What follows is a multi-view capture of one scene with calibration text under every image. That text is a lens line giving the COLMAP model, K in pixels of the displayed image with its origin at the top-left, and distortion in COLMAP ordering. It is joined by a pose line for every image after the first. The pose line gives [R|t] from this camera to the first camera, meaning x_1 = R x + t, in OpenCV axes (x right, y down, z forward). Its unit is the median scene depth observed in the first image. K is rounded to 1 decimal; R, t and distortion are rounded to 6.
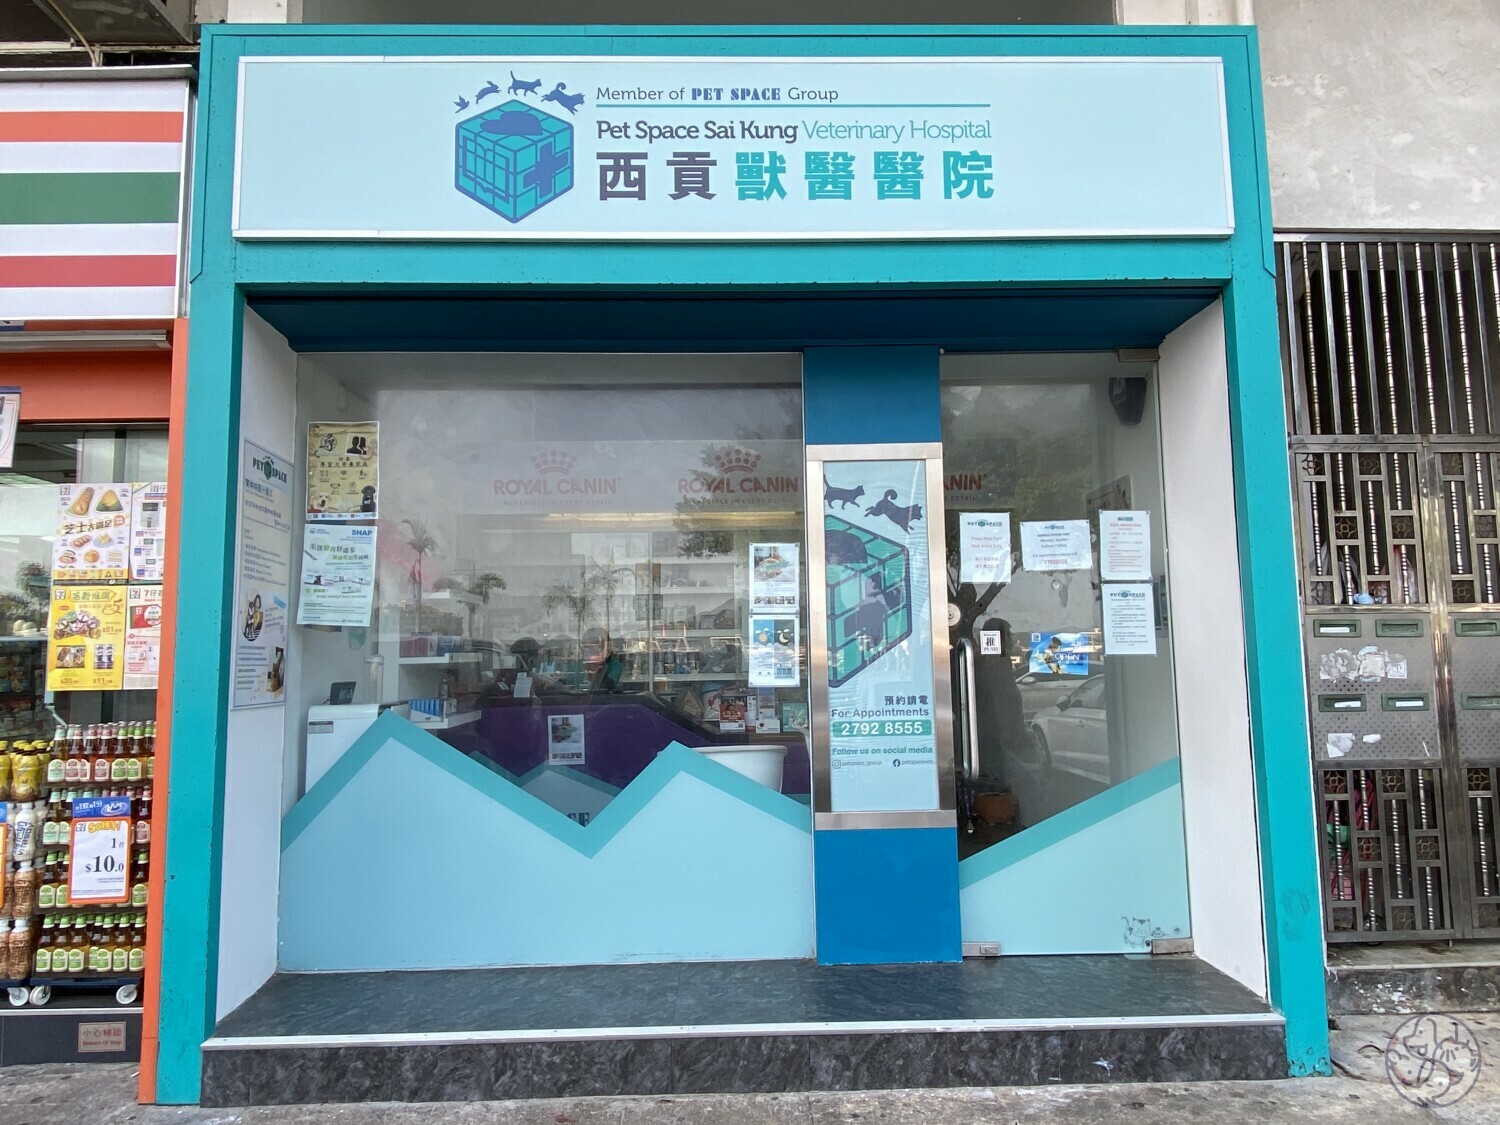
lens RADIAL K [[931.8, 0, 746.4], [0, 931.8, 571.5], [0, 0, 1]] dist [0.027560, -0.027373]
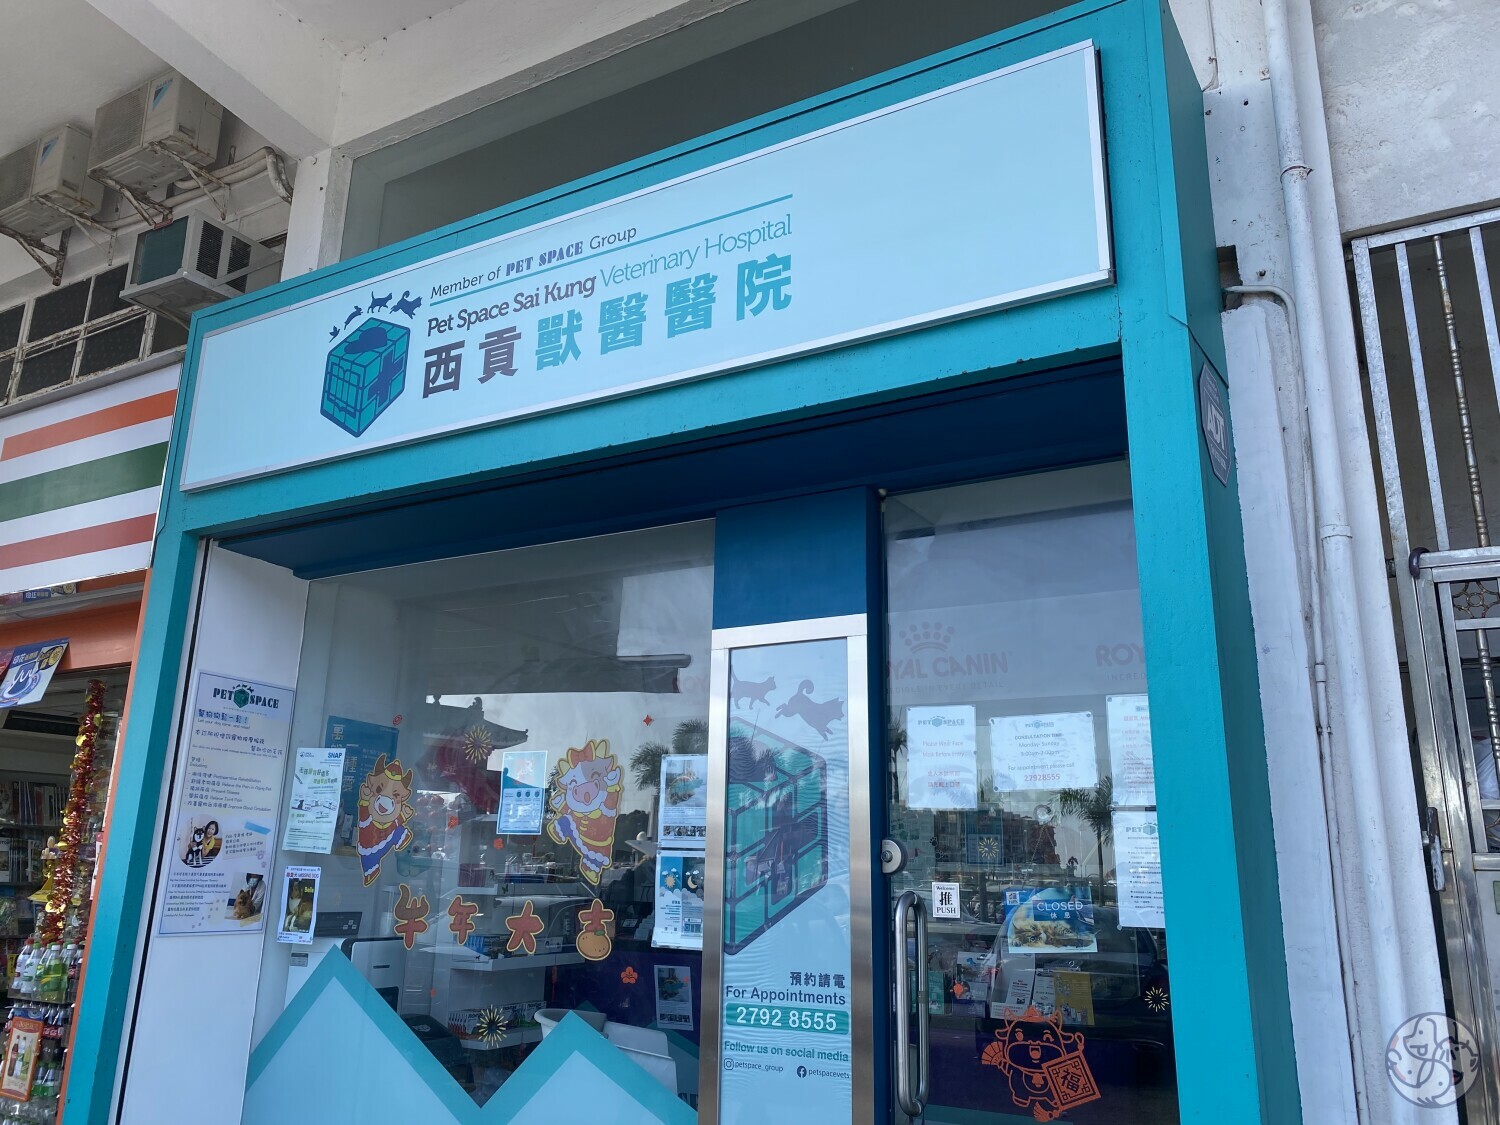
lens RADIAL K [[1161.1, 0, 748.9], [0, 1161.1, 559.2], [0, 0, 1]] dist [-0.001024, 0.003692]
pose [[0.852215, -0.105876, -0.512367, 0.632255], [0.014098, 0.983602, -0.179803, -0.019534], [0.523002, 0.146008, 0.839733, 0.187482]]
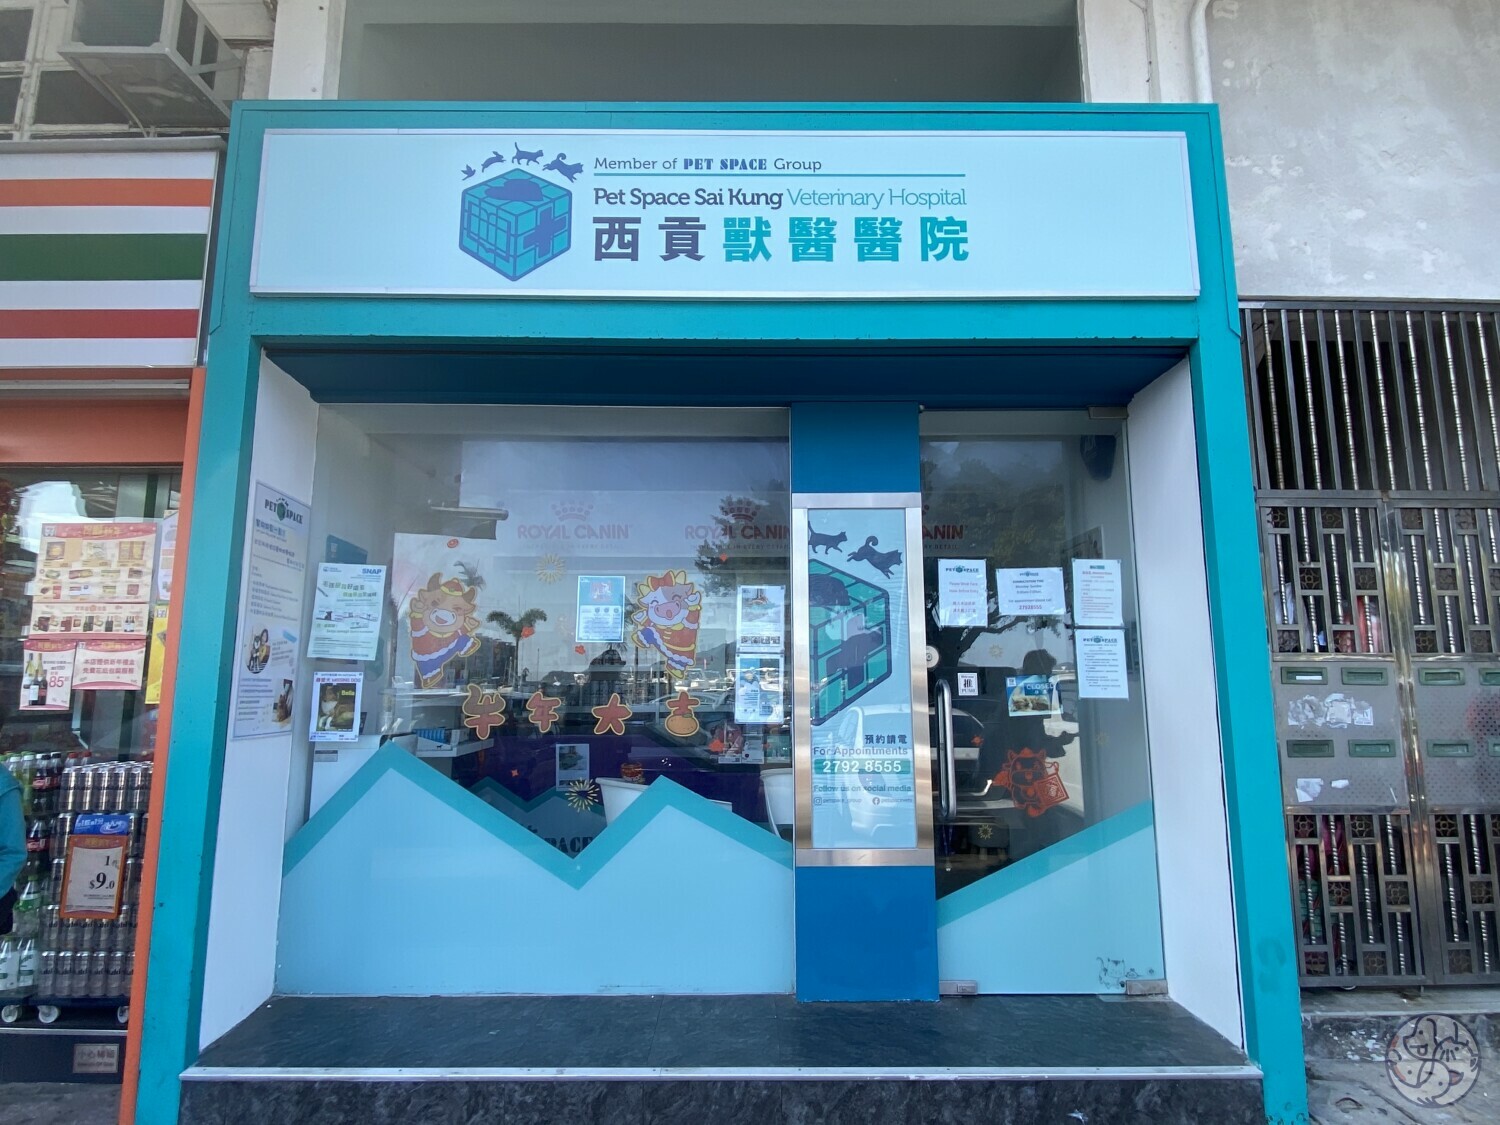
lens RADIAL K [[816.9, 0, 747.8], [0, 816.9, 569.8], [0, 0, 1]] dist [0.015979, -0.017411]
pose [[0.999747, 0.012292, -0.018841, 0.034144], [-0.013203, 0.998710, -0.049028, -0.003678], [0.018214, 0.049265, 0.998620, 0.084743]]
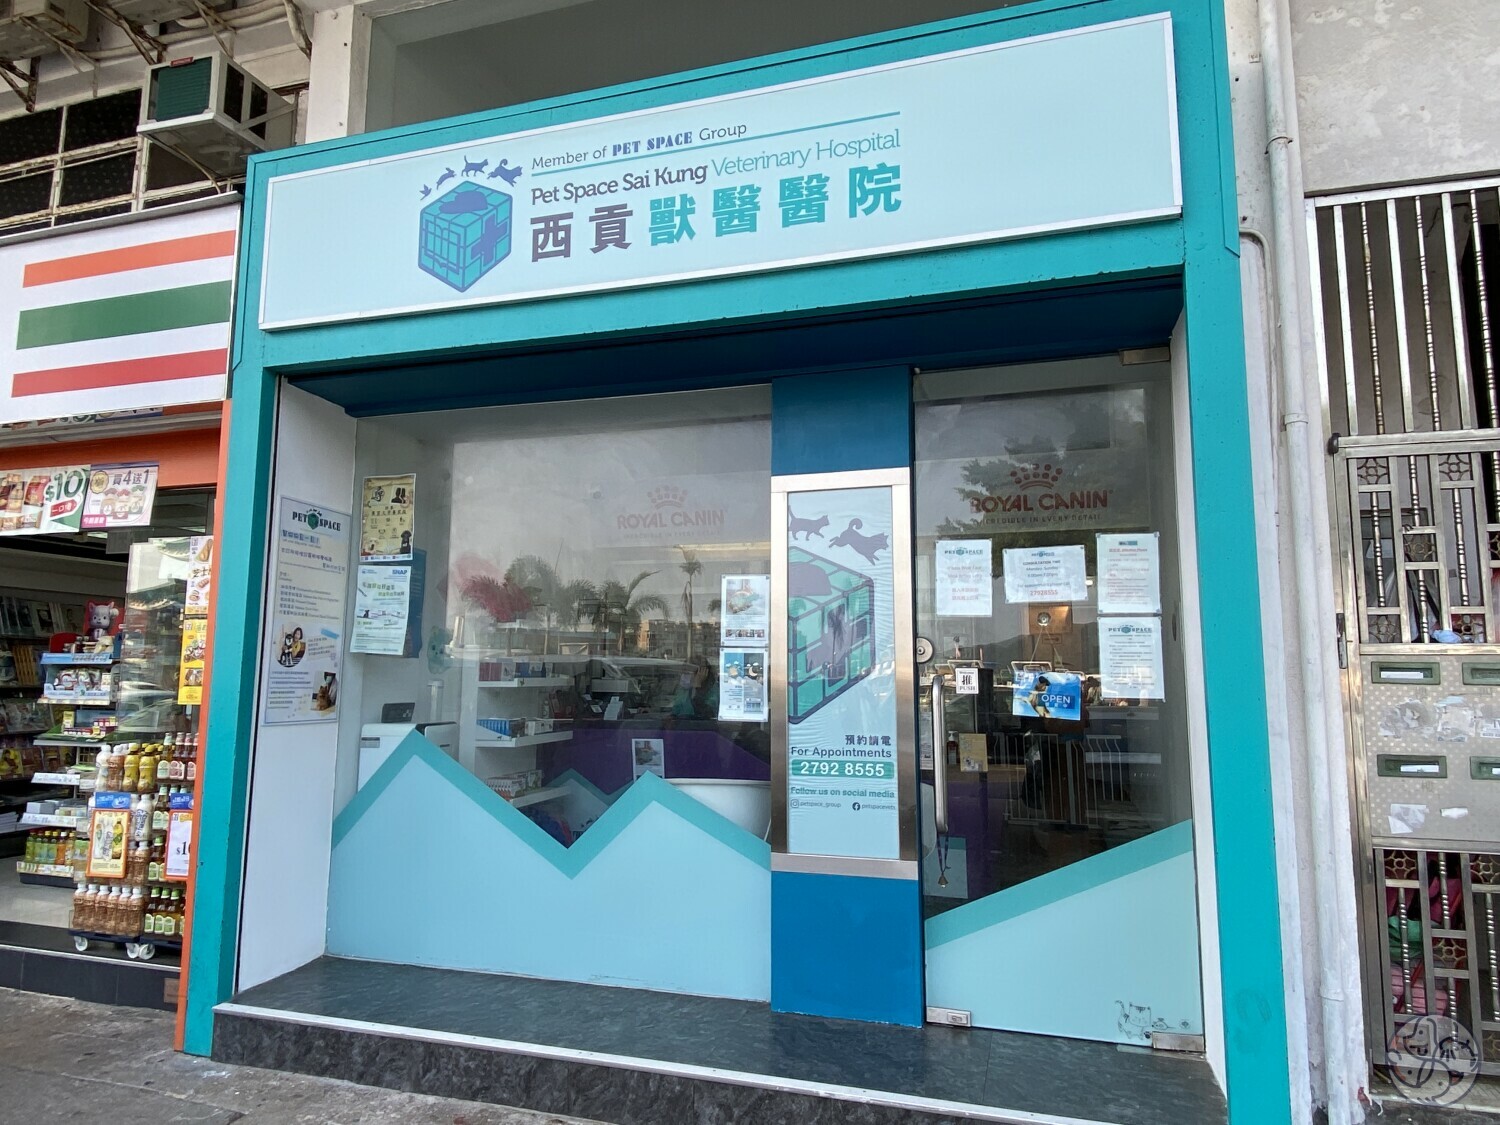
lens RADIAL K [[931.8, 0, 750.8], [0, 931.8, 571.0], [0, 0, 1]] dist [0.027560, -0.027373]
pose [[0.949140, -0.015229, -0.314485, 0.369866], [0.008336, 0.999695, -0.023250, -0.013668], [0.314743, 0.019446, 0.948978, 0.059697]]
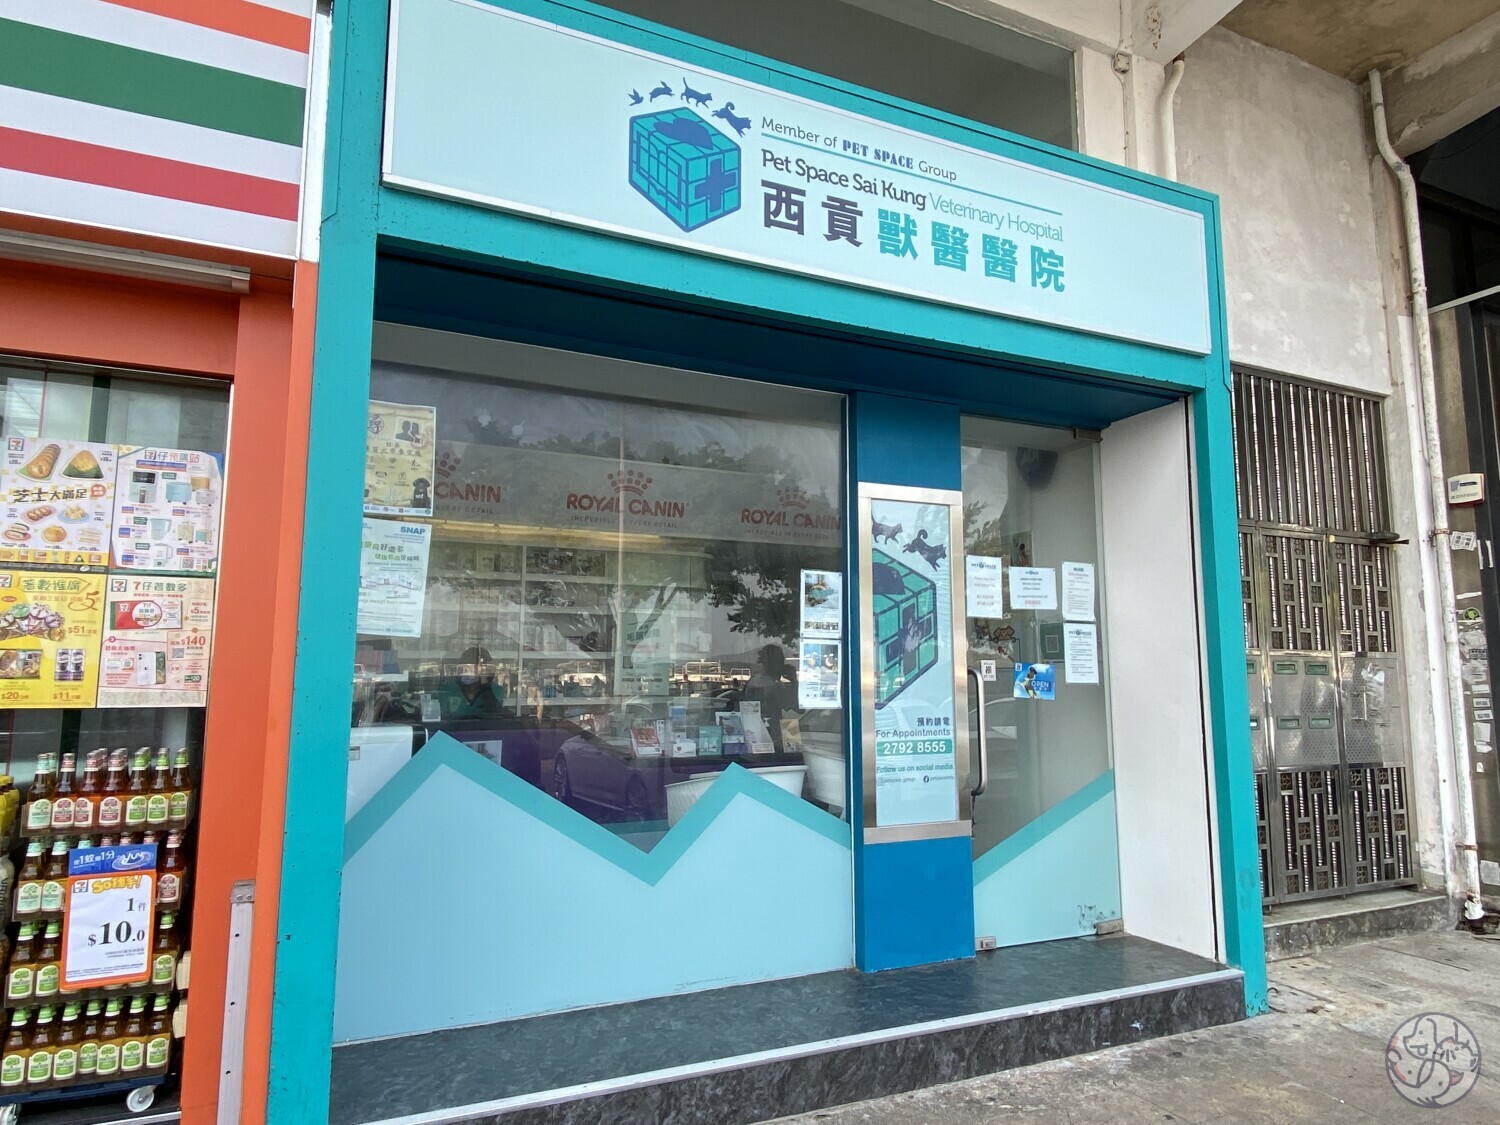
lens RADIAL K [[931.8, 0, 741.4], [0, 931.8, 570.7], [0, 0, 1]] dist [0.027560, -0.027373]
pose [[0.918662, 0.062825, 0.390017, -0.492438], [-0.051449, 0.997892, -0.039558, 0.015852], [-0.391680, 0.016275, 0.919958, 0.073268]]
